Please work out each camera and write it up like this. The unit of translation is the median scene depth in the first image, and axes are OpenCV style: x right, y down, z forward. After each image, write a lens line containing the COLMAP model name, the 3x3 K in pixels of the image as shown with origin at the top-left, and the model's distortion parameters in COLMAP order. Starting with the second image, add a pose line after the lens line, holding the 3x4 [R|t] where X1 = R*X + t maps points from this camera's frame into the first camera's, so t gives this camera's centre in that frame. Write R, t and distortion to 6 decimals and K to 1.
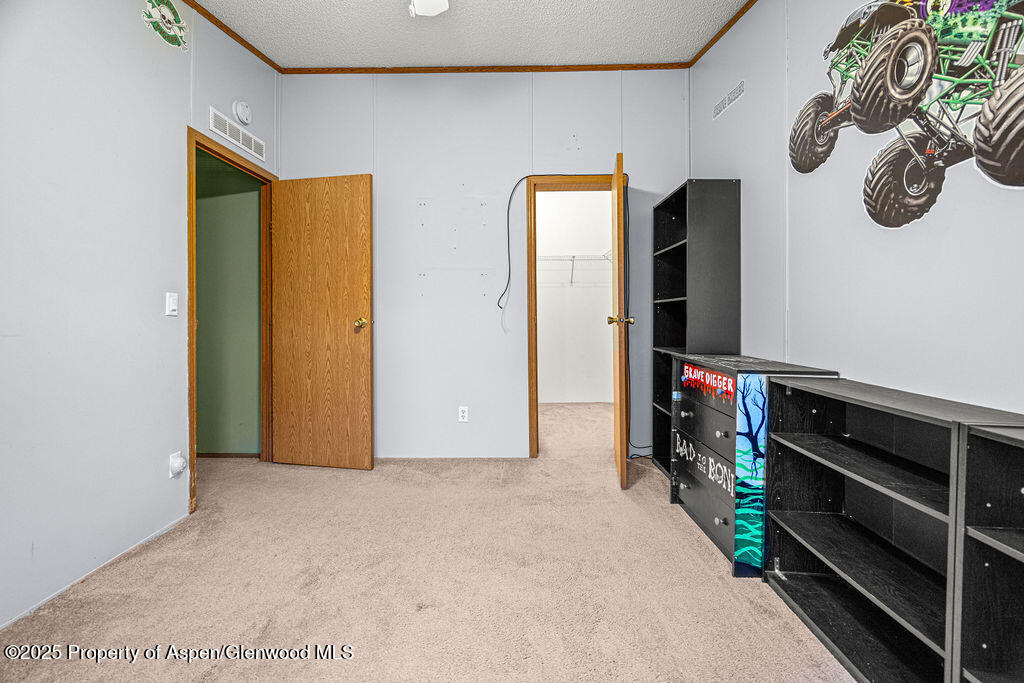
lens RADIAL K [[435.1, 0, 510.4], [0, 435.1, 309.7], [0, 0, 1]] dist [0.002202, -0.000254]
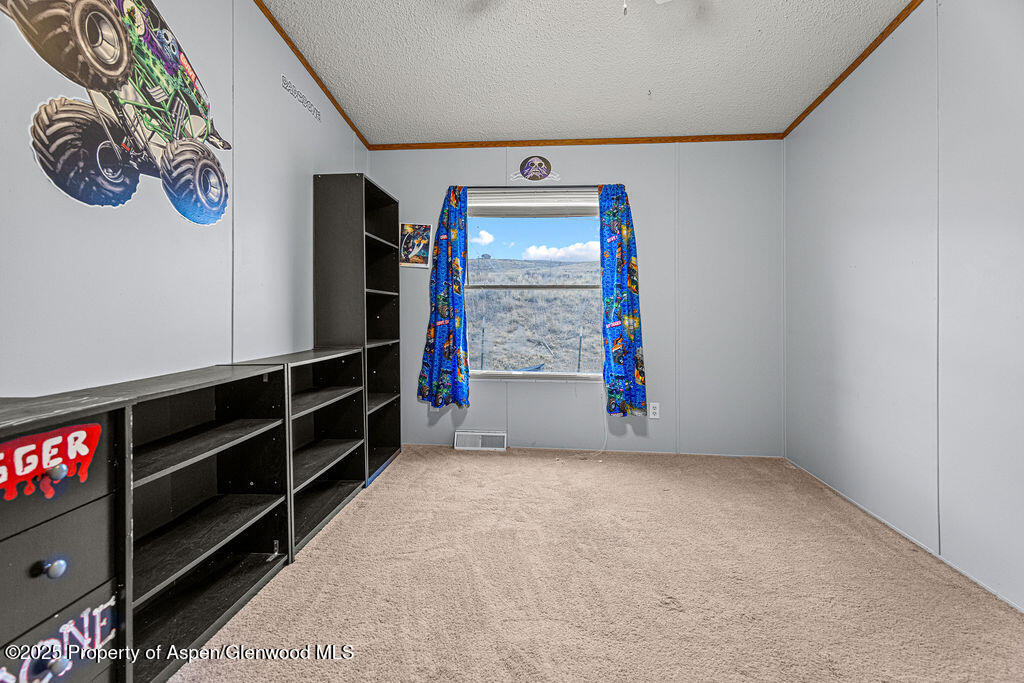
lens RADIAL K [[435.1, 0, 510.4], [0, 435.1, 309.7], [0, 0, 1]] dist [0.002202, -0.000254]
pose [[-0.998422, -0.002536, 0.056100, -0.017775], [-0.002807, 0.999985, -0.004742, 0.028843], [-0.056088, -0.004892, -0.998414, 1.990758]]
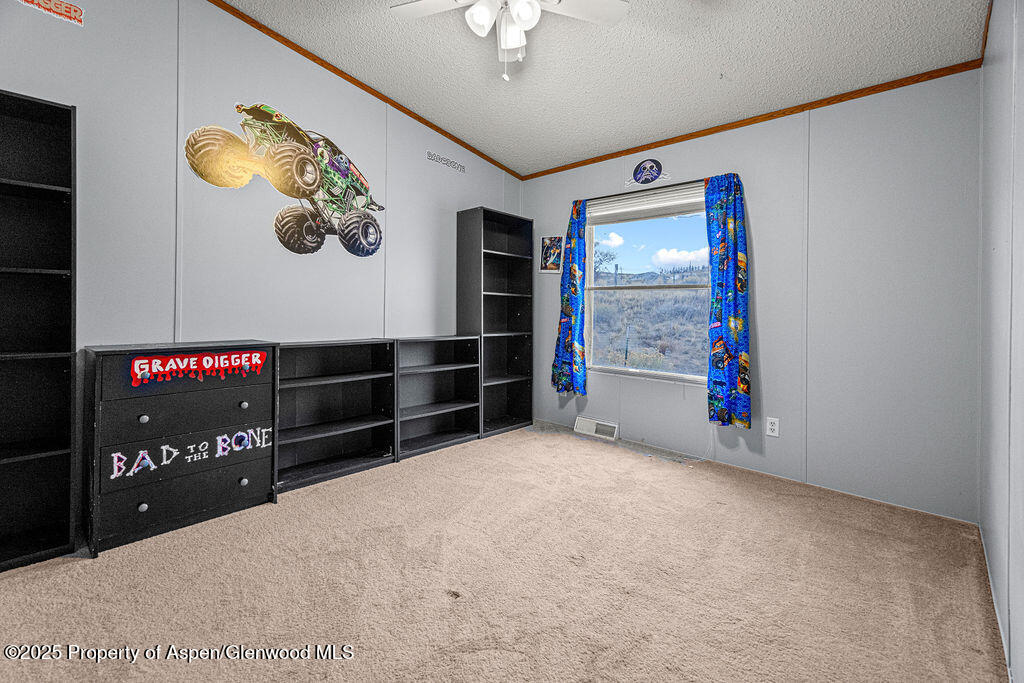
lens RADIAL K [[443.6, 0, 512.6], [0, 443.6, 315.0], [0, 0, 1]] dist [0.001483, -0.000183]
pose [[-0.750854, -0.018386, 0.660212, -1.130698], [-0.018008, 0.999811, 0.007362, 0.042209], [-0.660223, -0.006362, -0.751043, 1.971956]]
